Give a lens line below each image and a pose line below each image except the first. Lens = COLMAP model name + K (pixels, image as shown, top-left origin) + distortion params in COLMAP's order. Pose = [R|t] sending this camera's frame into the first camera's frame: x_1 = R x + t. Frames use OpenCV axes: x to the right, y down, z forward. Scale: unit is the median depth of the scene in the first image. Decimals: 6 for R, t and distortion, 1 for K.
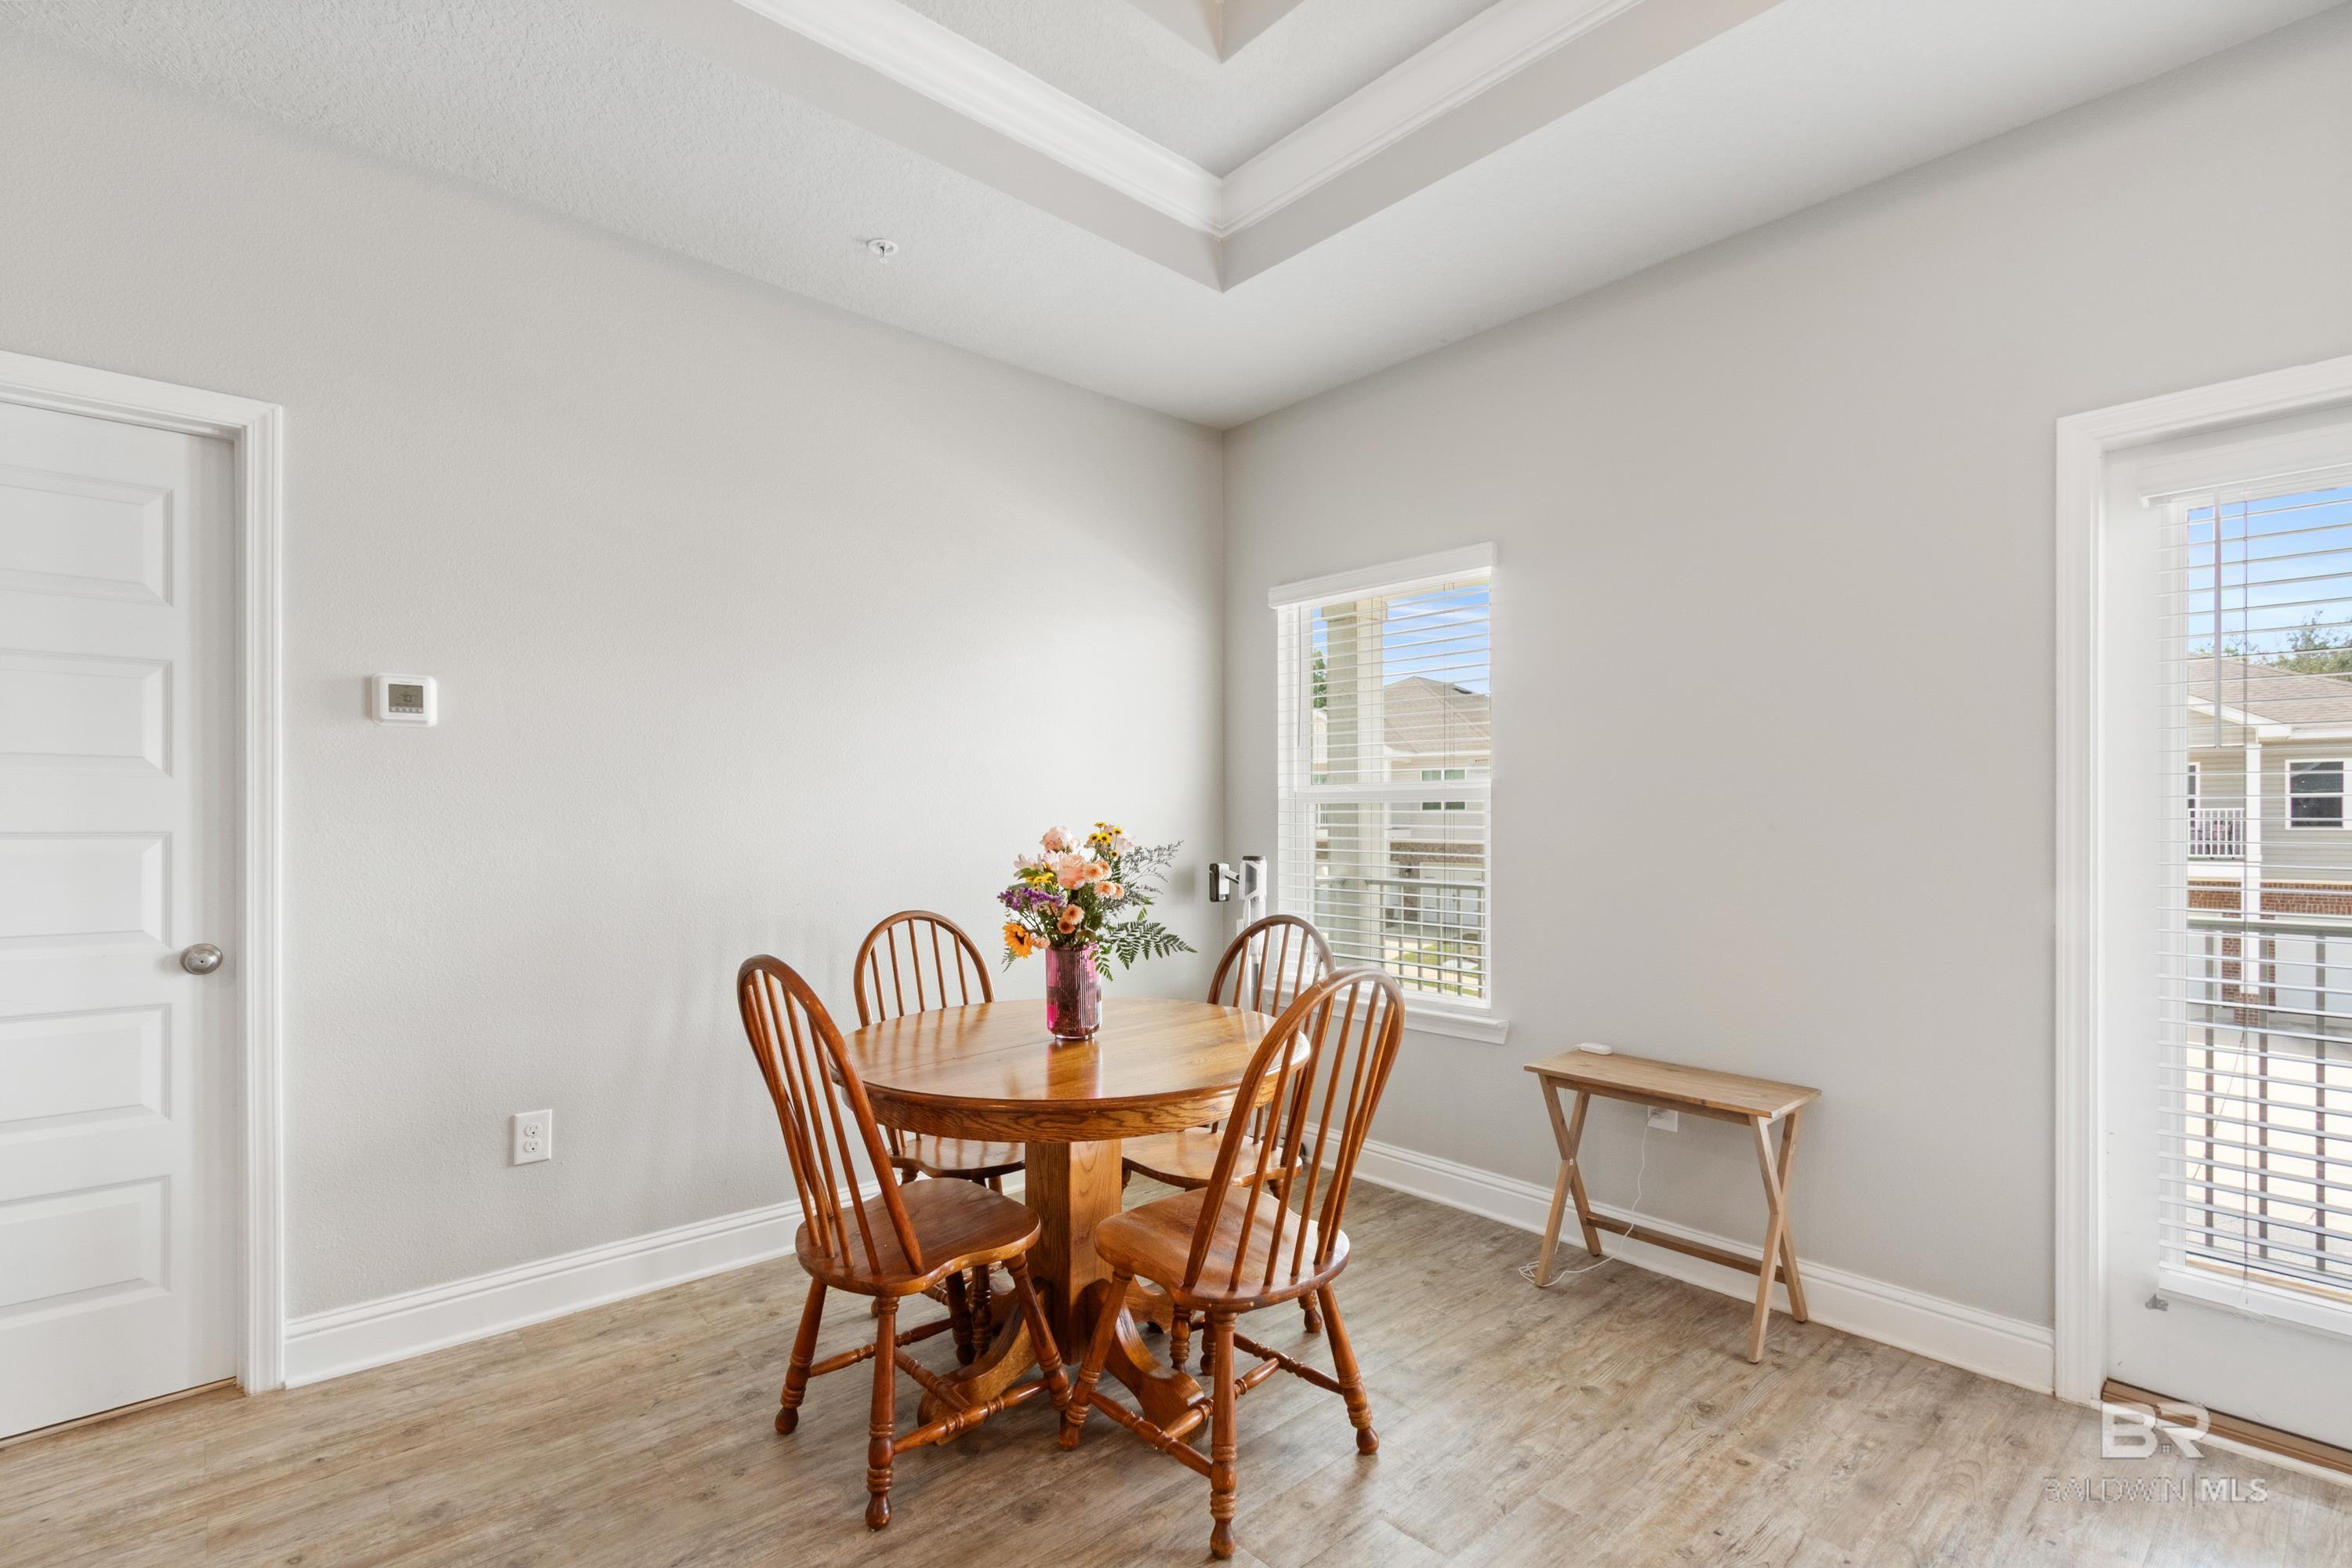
lens RADIAL K [[1096.5, 0, 1179.1], [0, 1096.5, 834.5], [0, 0, 1]] dist [0.000637, -0.000136]
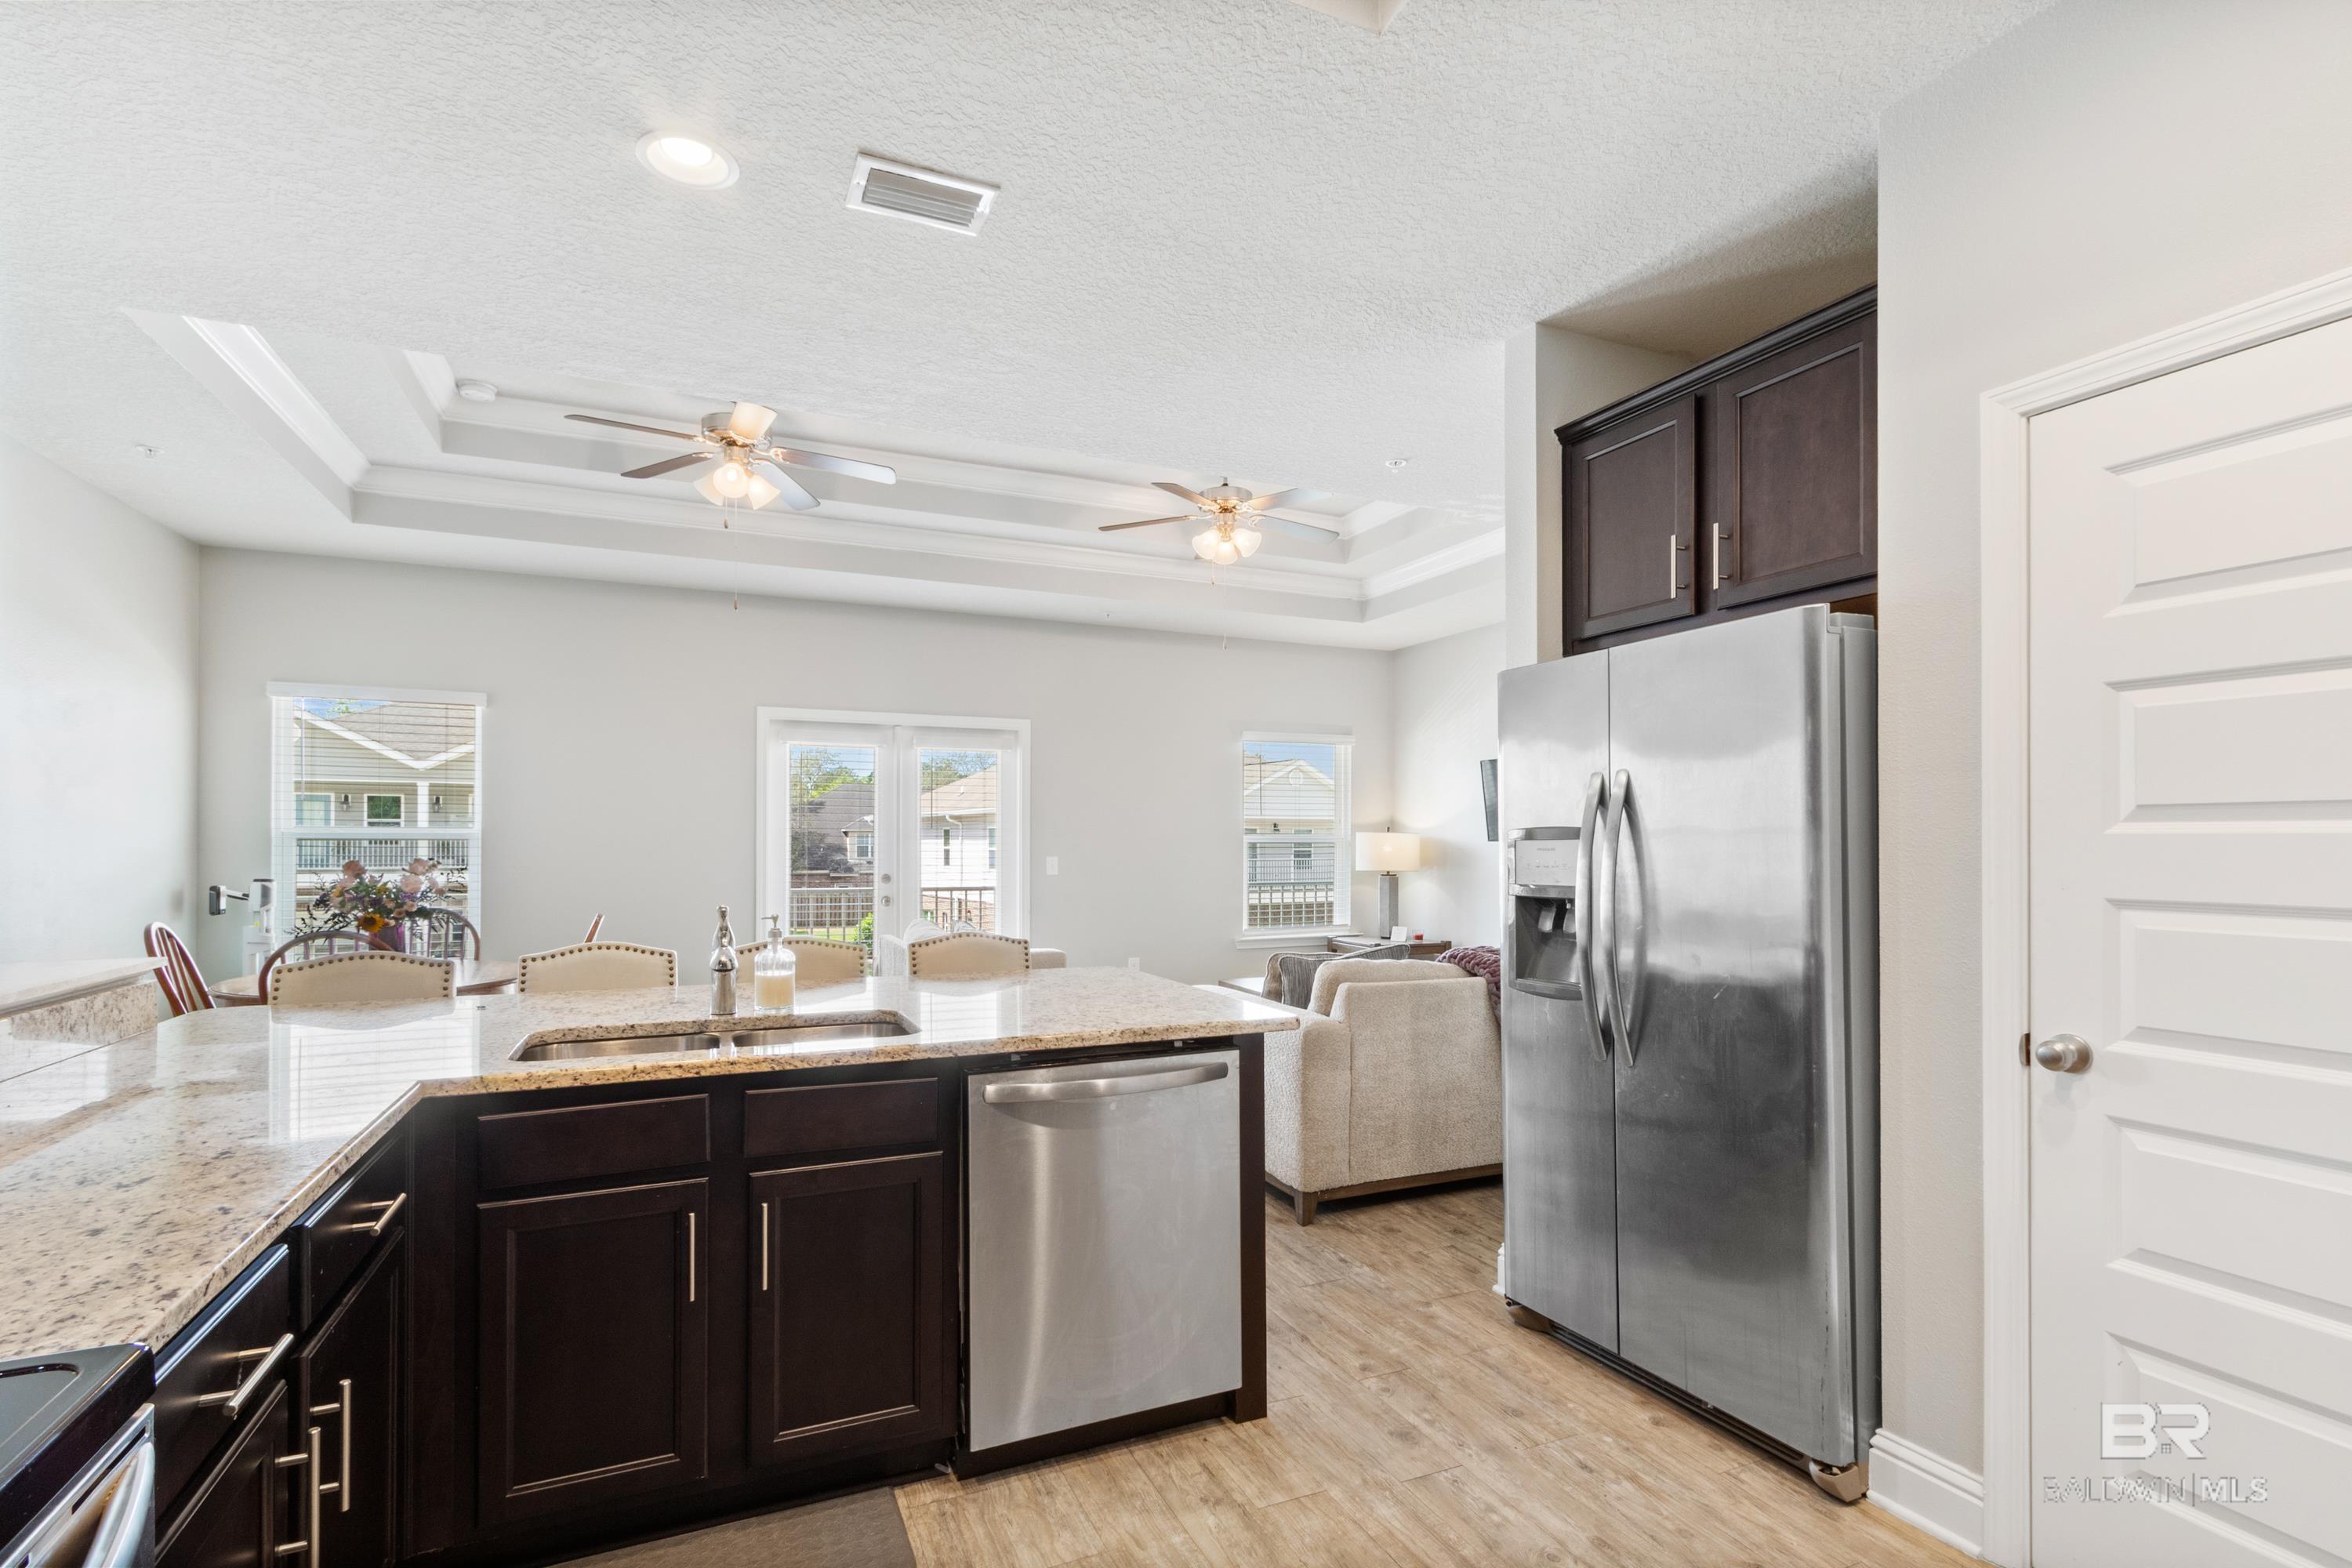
lens RADIAL K [[1096.5, 0, 1170.0], [0, 1096.5, 843.5], [0, 0, 1]] dist [0.000637, -0.000136]
pose [[0.308258, -0.002229, 0.951300, -1.198215], [0.007220, 0.999974, 0.000004, -0.021398], [-0.951275, 0.006867, 0.308266, -0.664750]]
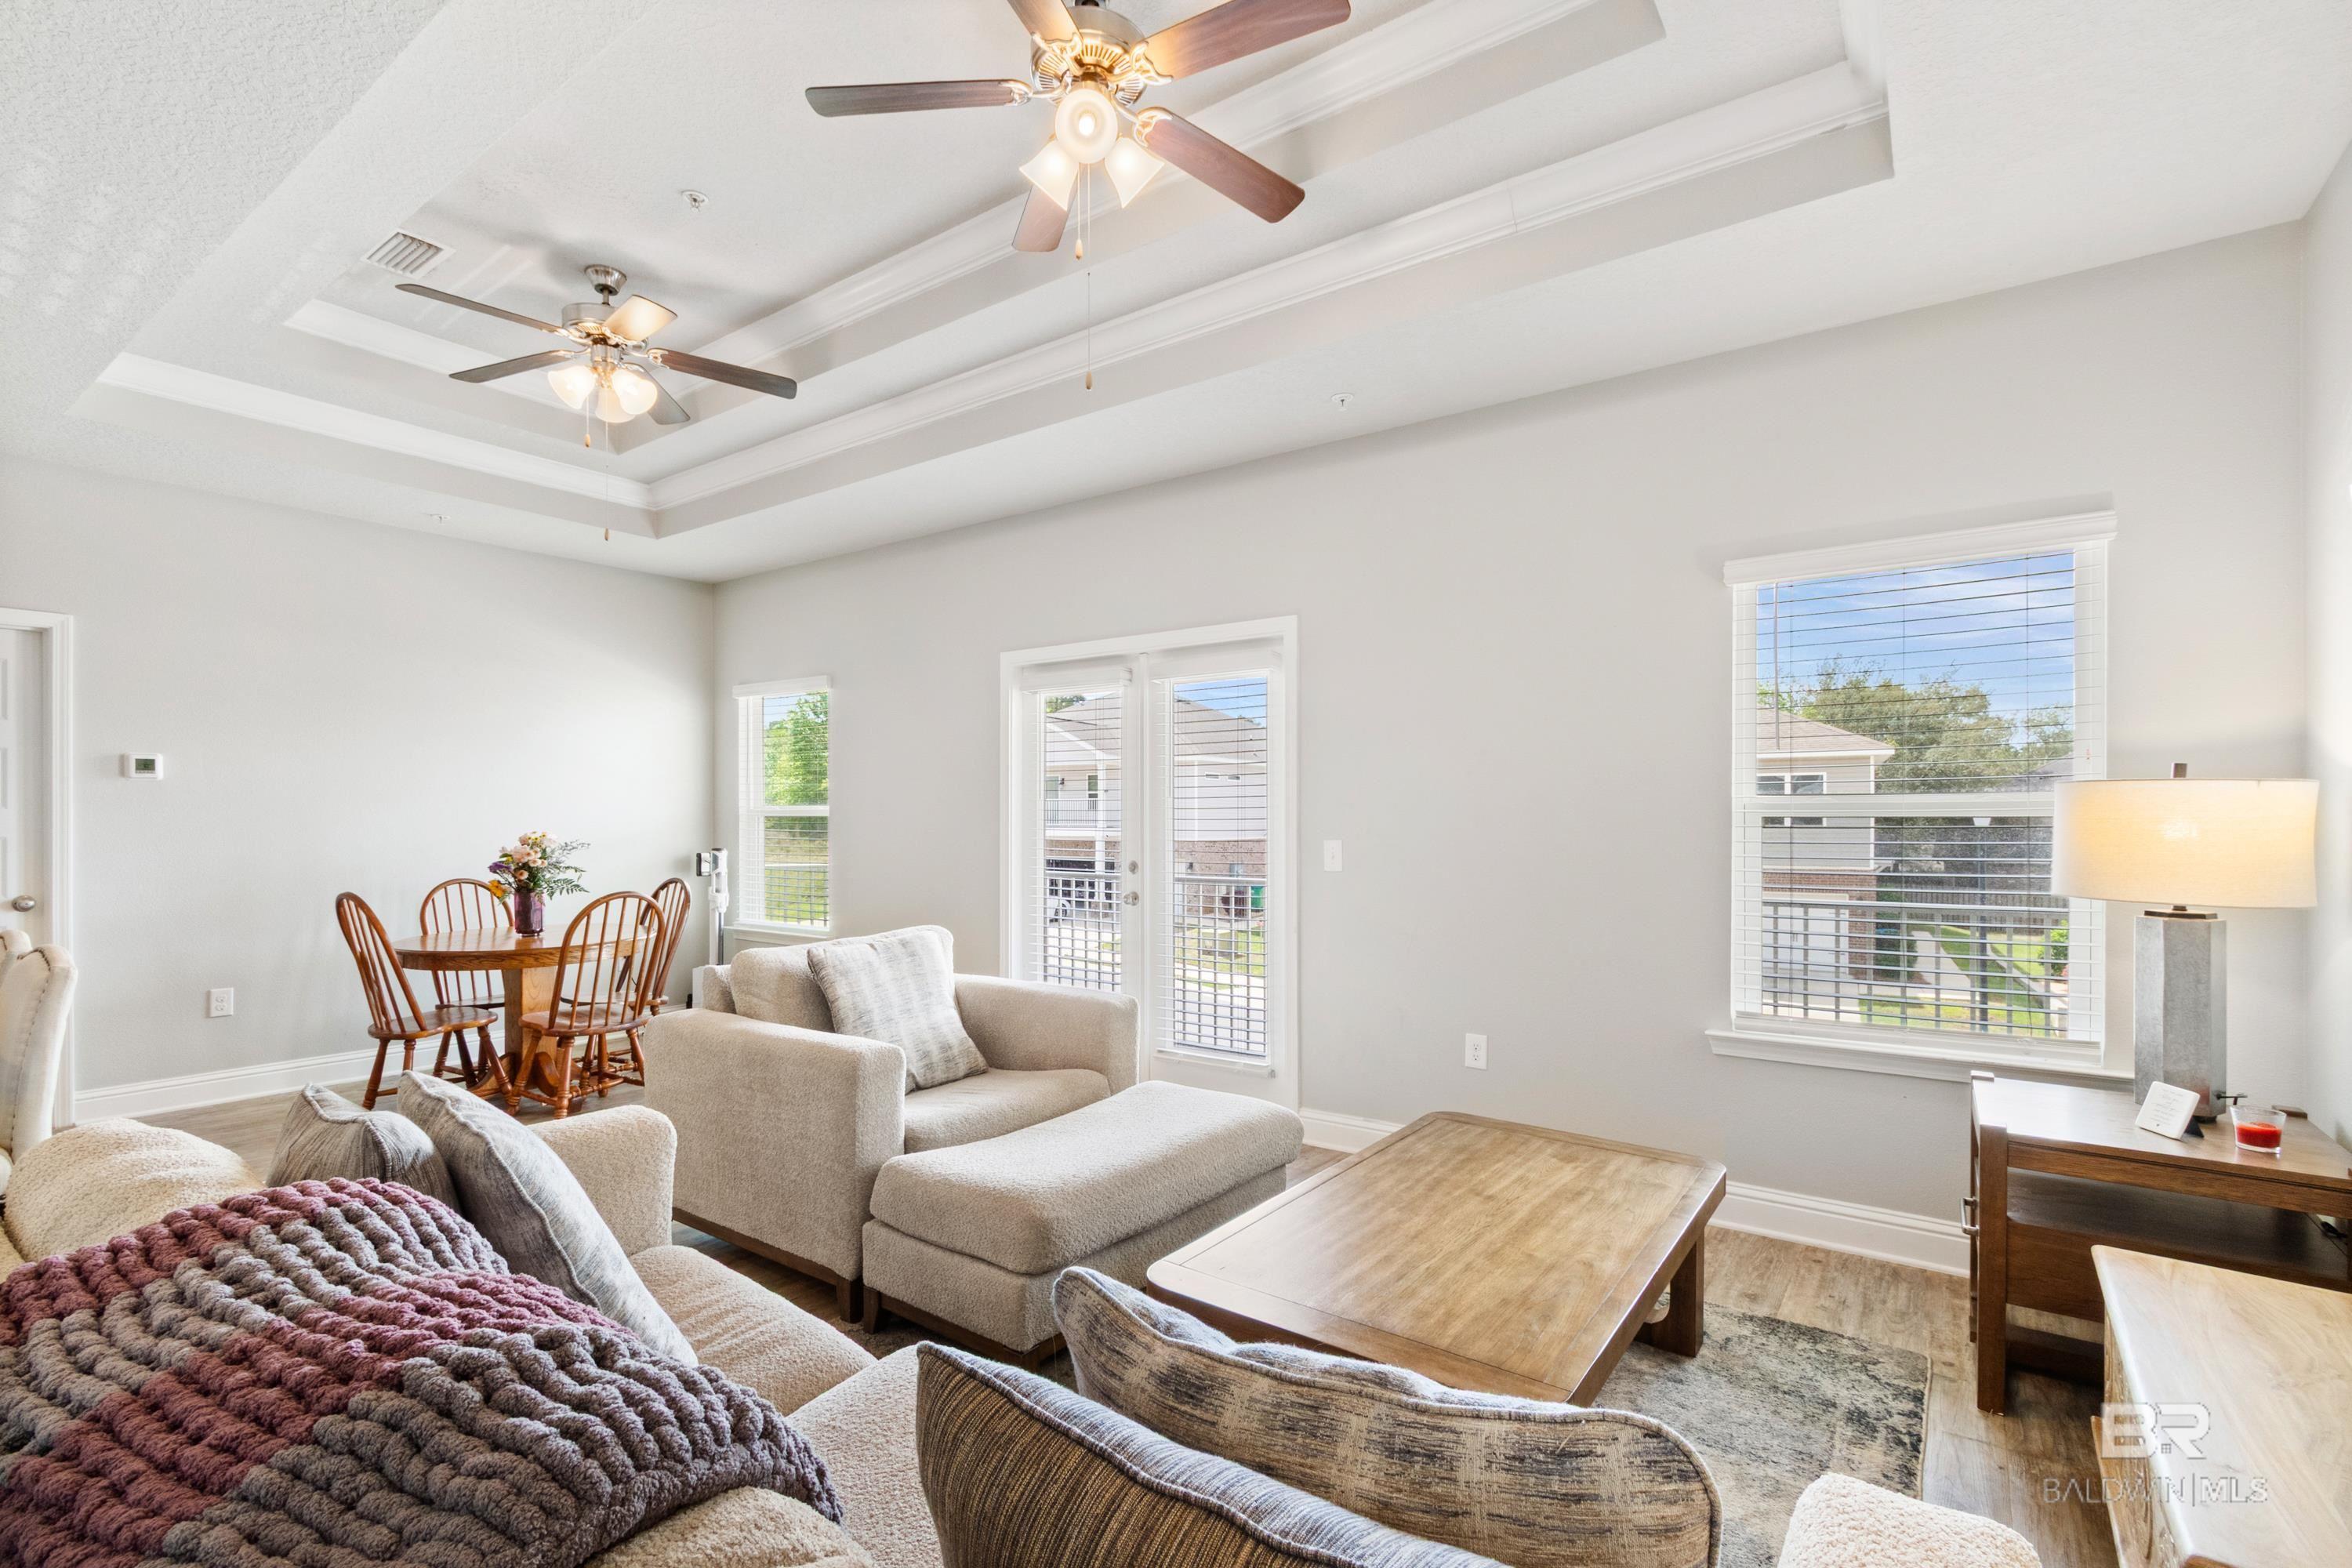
lens RADIAL K [[1096.5, 0, 1189.3], [0, 1096.5, 825.9], [0, 0, 1]] dist [0.000637, -0.000136]
pose [[0.978256, -0.001457, 0.207398, 0.563173], [0.002367, 0.999989, -0.004143, -0.007802], [-0.207389, 0.004544, 0.978248, -1.038105]]
